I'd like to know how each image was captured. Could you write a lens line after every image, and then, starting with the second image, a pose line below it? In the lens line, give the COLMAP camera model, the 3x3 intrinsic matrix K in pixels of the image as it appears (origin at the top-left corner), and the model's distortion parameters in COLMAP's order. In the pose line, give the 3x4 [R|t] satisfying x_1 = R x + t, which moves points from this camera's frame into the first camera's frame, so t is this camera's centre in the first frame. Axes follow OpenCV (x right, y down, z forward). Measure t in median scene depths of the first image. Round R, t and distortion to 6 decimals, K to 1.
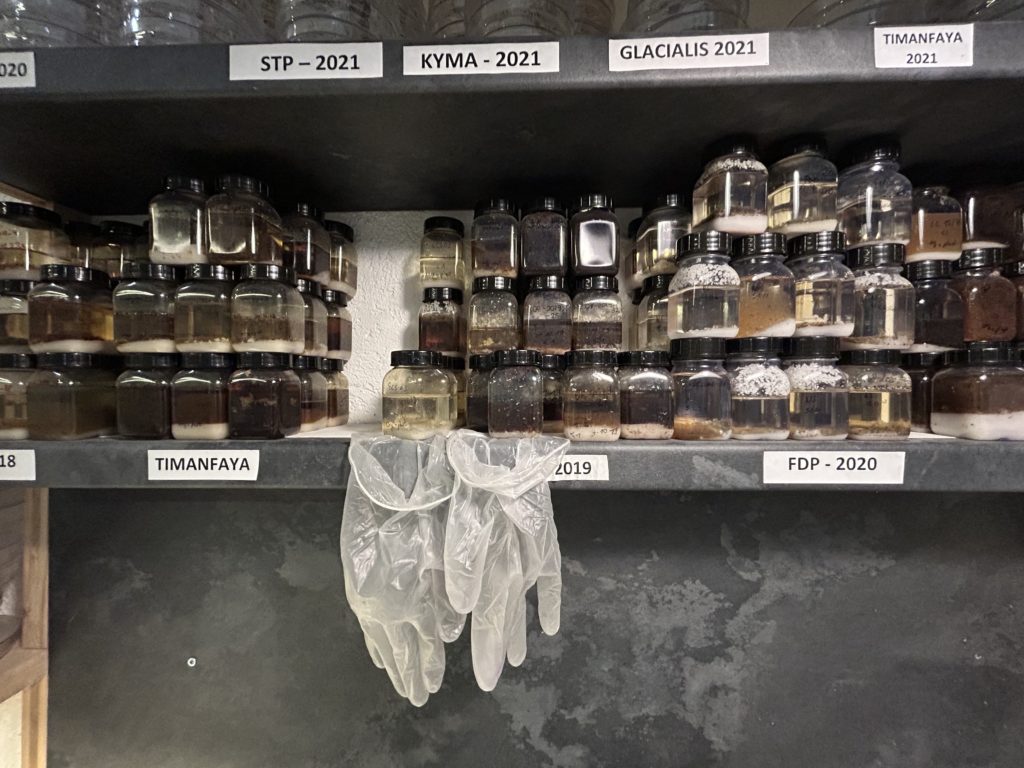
lens RADIAL K [[410.6, 0, 512.0], [0, 410.6, 384.0], [0, 0, 1]] dist [0.001161, 0.000049]
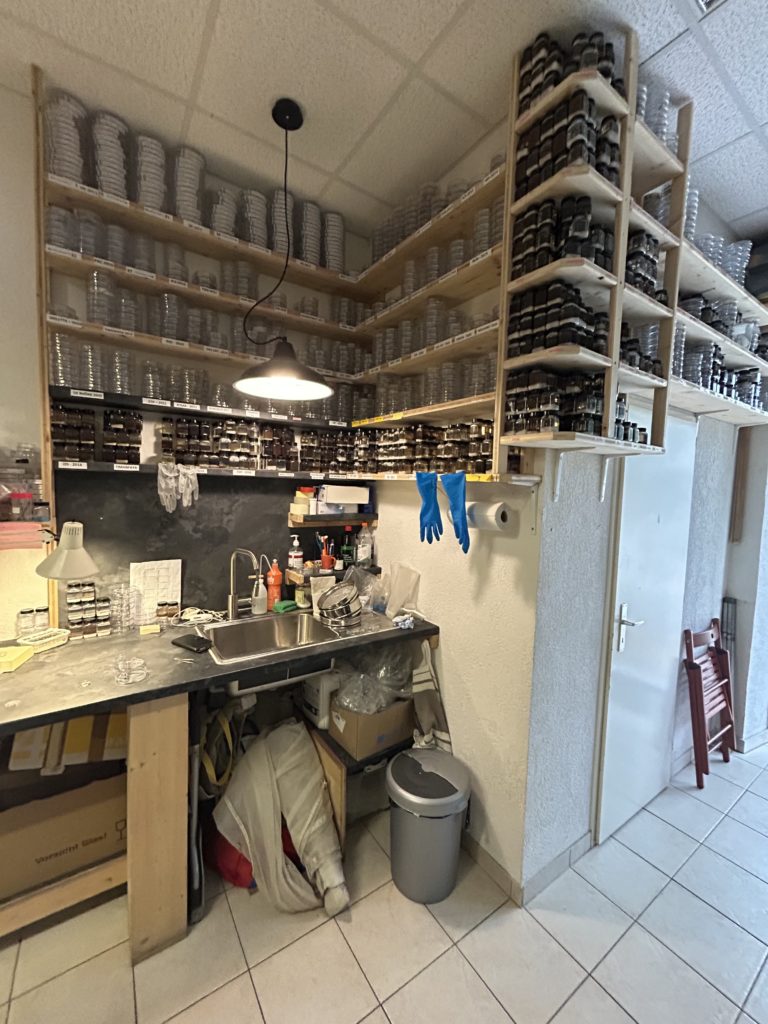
lens RADIAL K [[410.6, 0, 384.0], [0, 410.6, 512.0], [0, 0, 1]] dist [0.001161, 0.000049]
pose [[0.812405, -0.009220, 0.583020, -1.108234], [-0.040212, 0.996609, 0.071794, 0.248078], [-0.581705, -0.081771, 0.809279, -5.134832]]
